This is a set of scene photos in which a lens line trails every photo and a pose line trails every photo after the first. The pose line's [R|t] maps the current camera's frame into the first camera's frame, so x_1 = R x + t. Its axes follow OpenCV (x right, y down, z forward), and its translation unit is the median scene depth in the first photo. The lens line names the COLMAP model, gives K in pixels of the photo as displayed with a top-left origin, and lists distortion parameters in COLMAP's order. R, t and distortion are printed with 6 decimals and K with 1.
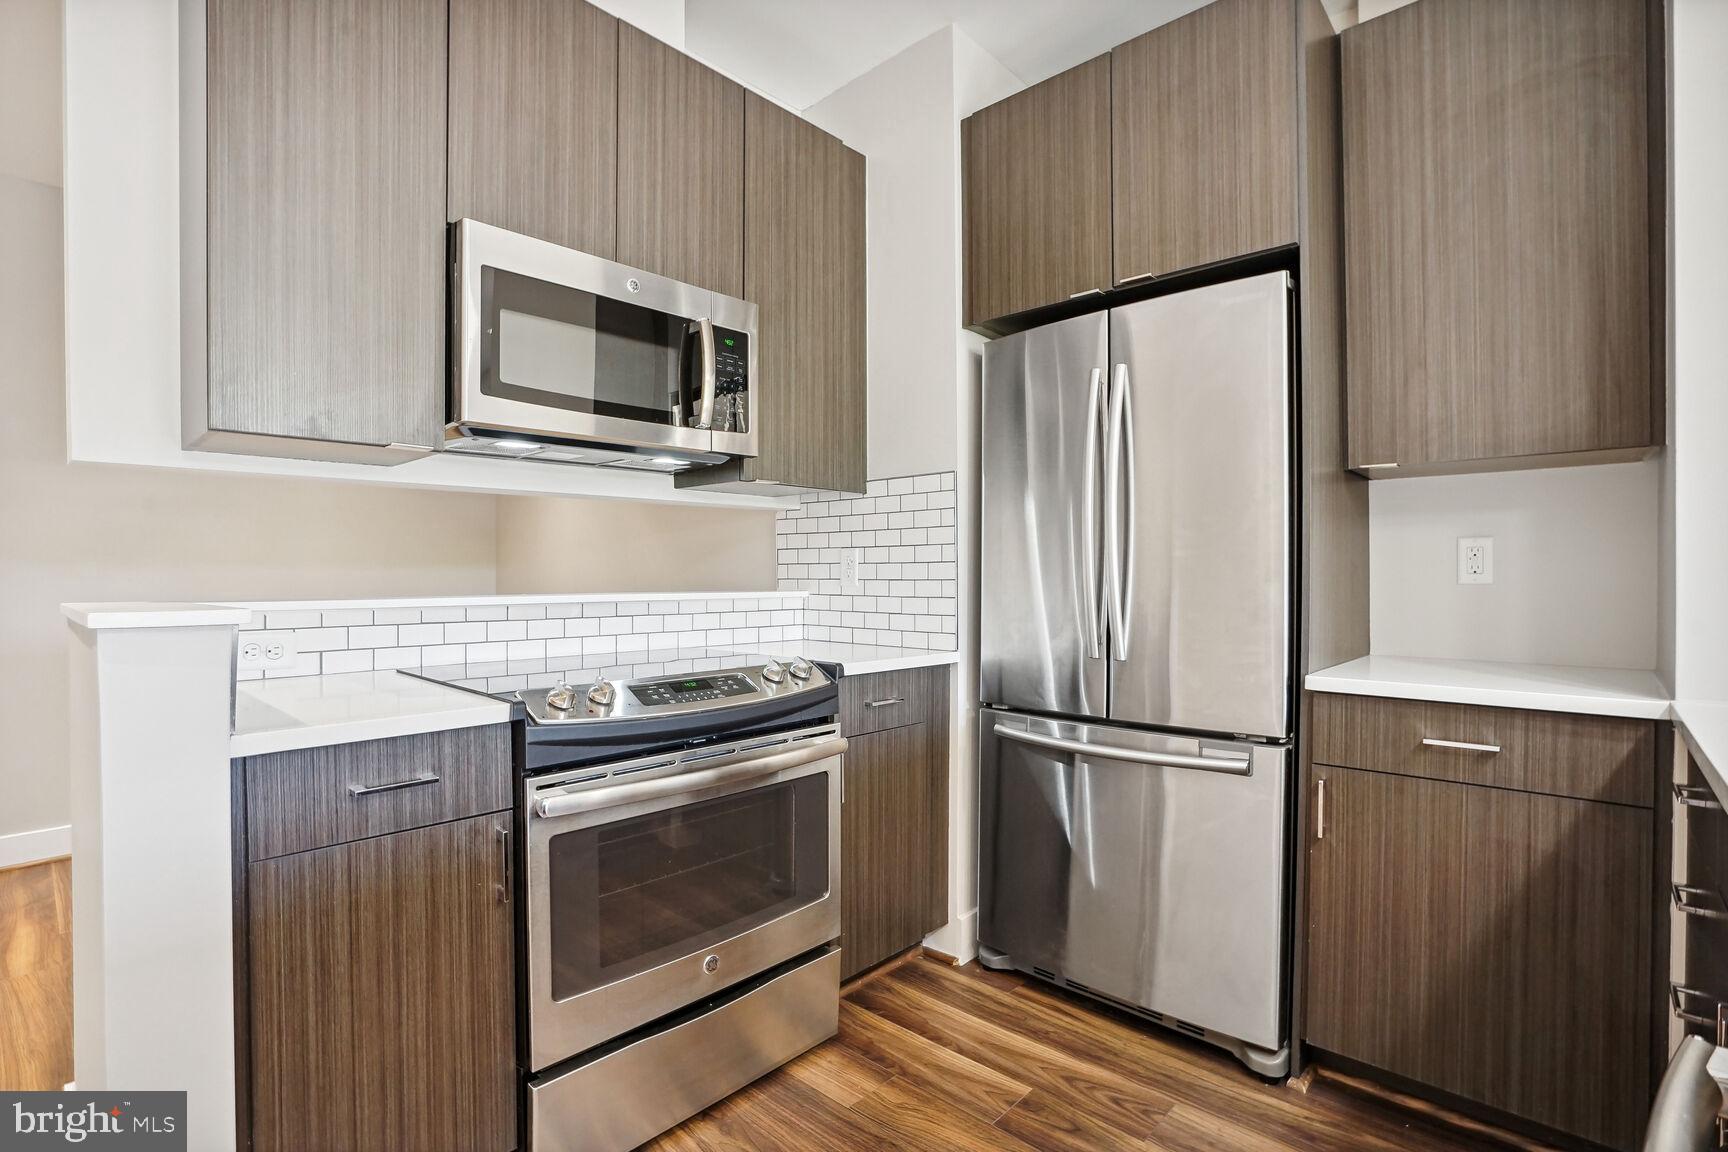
lens RADIAL K [[836.3, 0, 874.8], [0, 836.3, 575.8], [0, 0, 1]] dist [-0.034257, -0.000005]
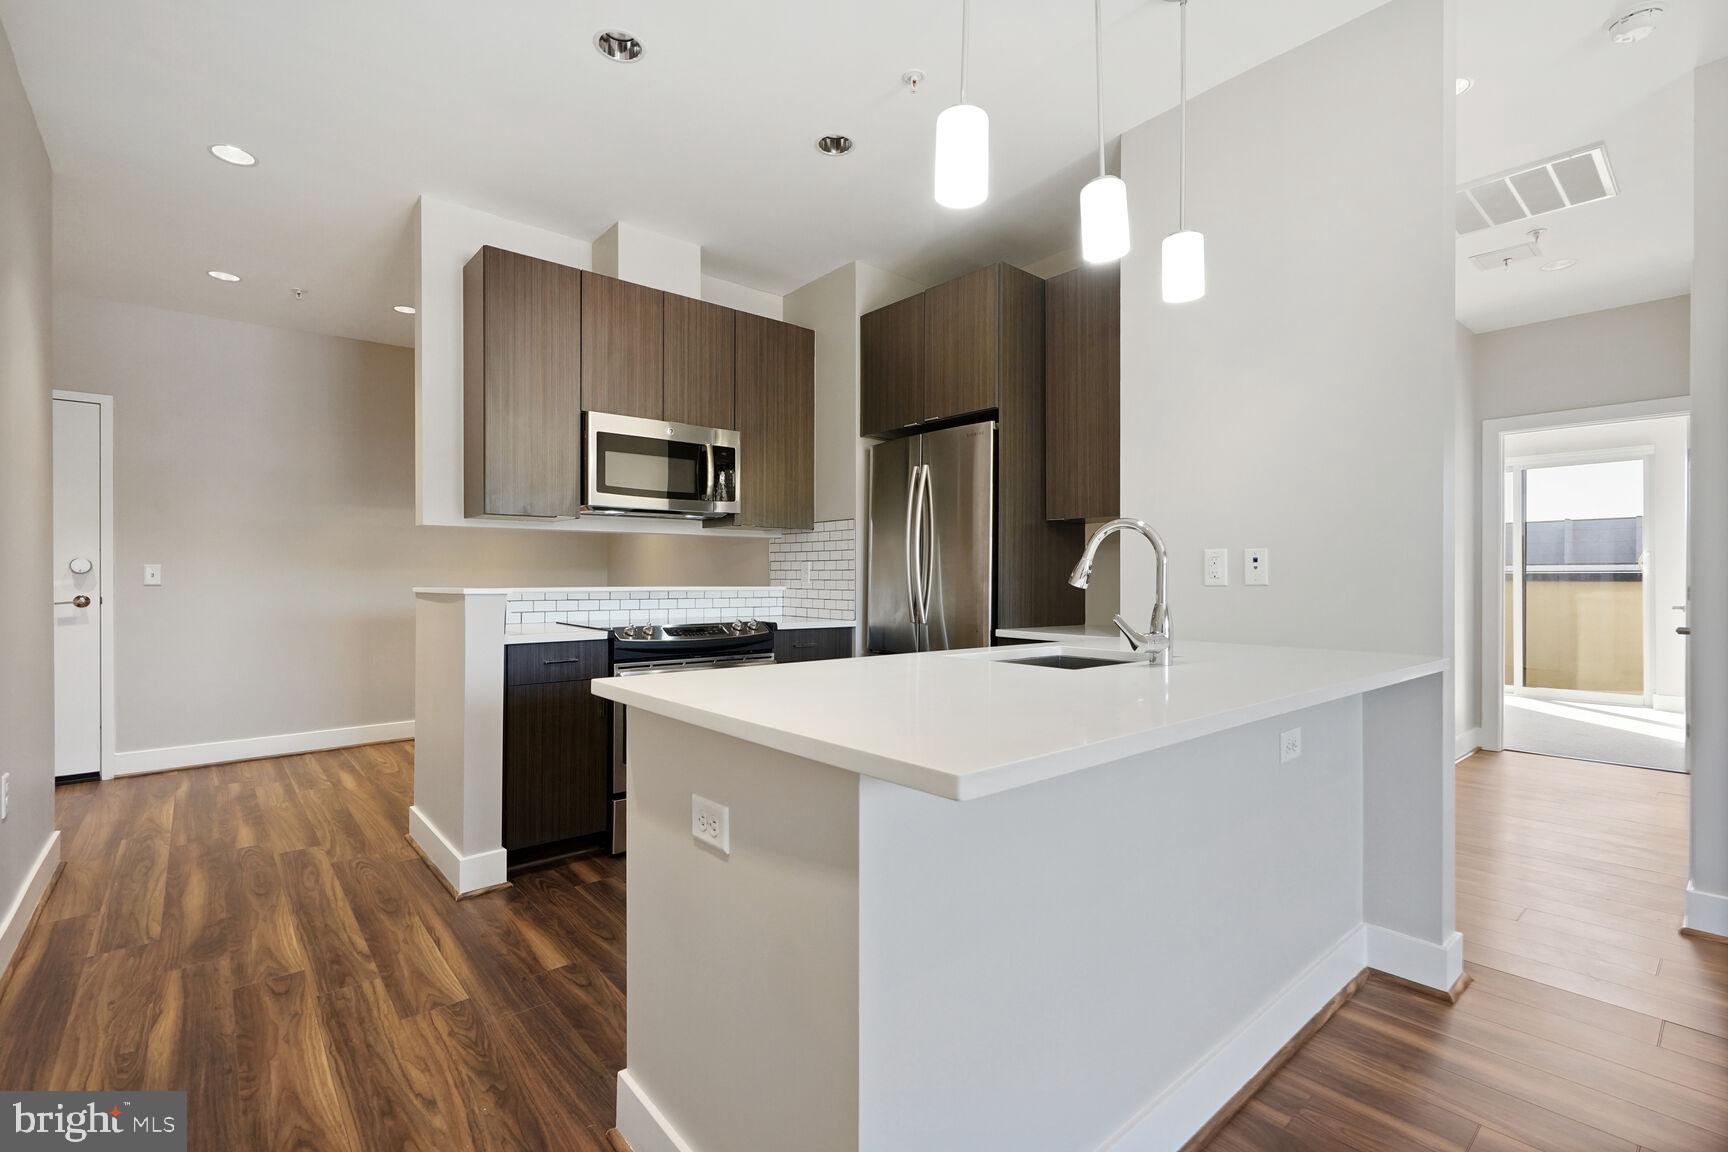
lens RADIAL K [[777.2, 0, 864.0], [0, 777.2, 576.0], [0, 0, 1]] dist [0.002813, 0.000082]
pose [[0.992352, 0.004337, -0.123364, 0.343679], [-0.004558, 0.999988, -0.001510, -0.001493], [0.123356, 0.002060, 0.992360, -0.681531]]
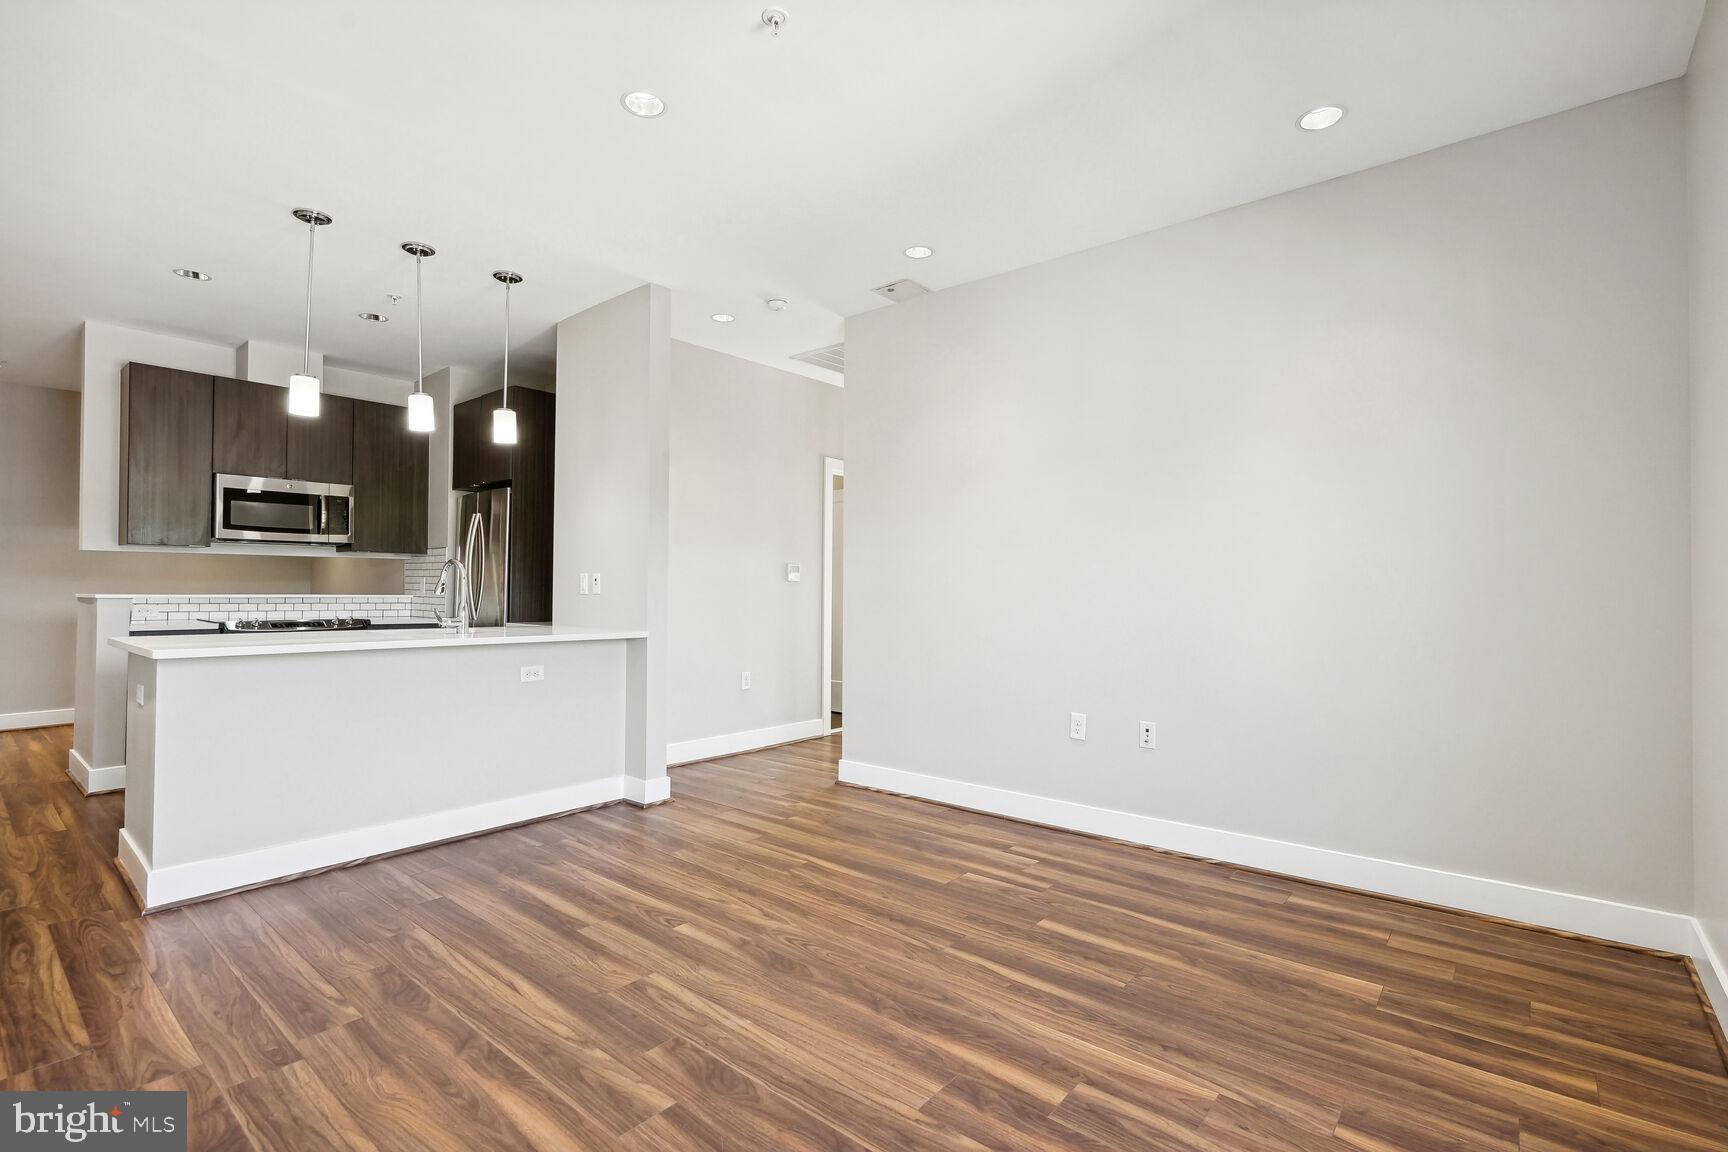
lens RADIAL K [[796.2, 0, 866.7], [0, 796.2, 573.5], [0, 0, 1]] dist [0.004159, -0.001198]
pose [[0.999306, 0.009843, 0.035925, 1.375011], [-0.009135, 0.999762, -0.019816, -0.010759], [-0.036111, 0.019474, 0.999158, -1.557062]]
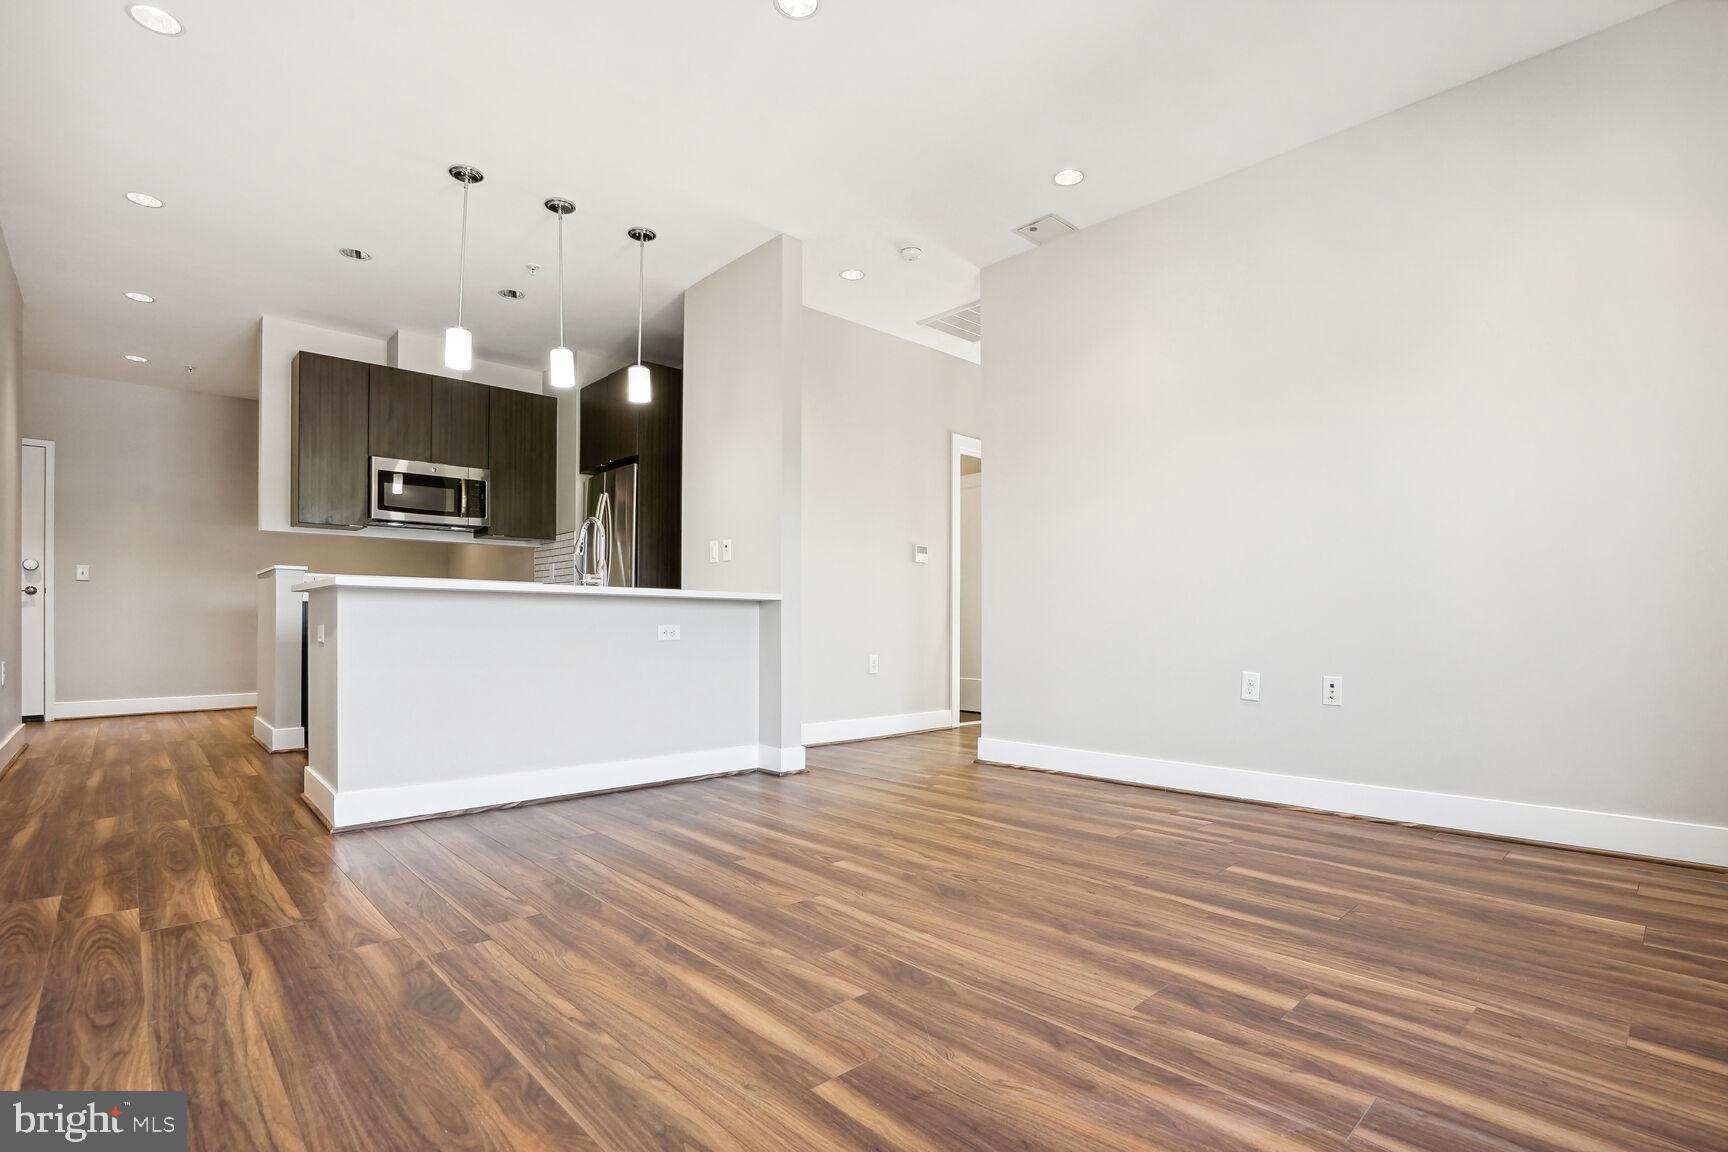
lens RADIAL K [[826.7, 0, 873.3], [0, 826.7, 622.6], [0, 0, 1]] dist [-0.059361, 0.024702]
pose [[0.997010, 0.003892, -0.077175, 1.276790], [-0.004118, 0.999988, -0.002761, 0.167624], [0.077164, 0.003071, 0.997014, -1.506216]]
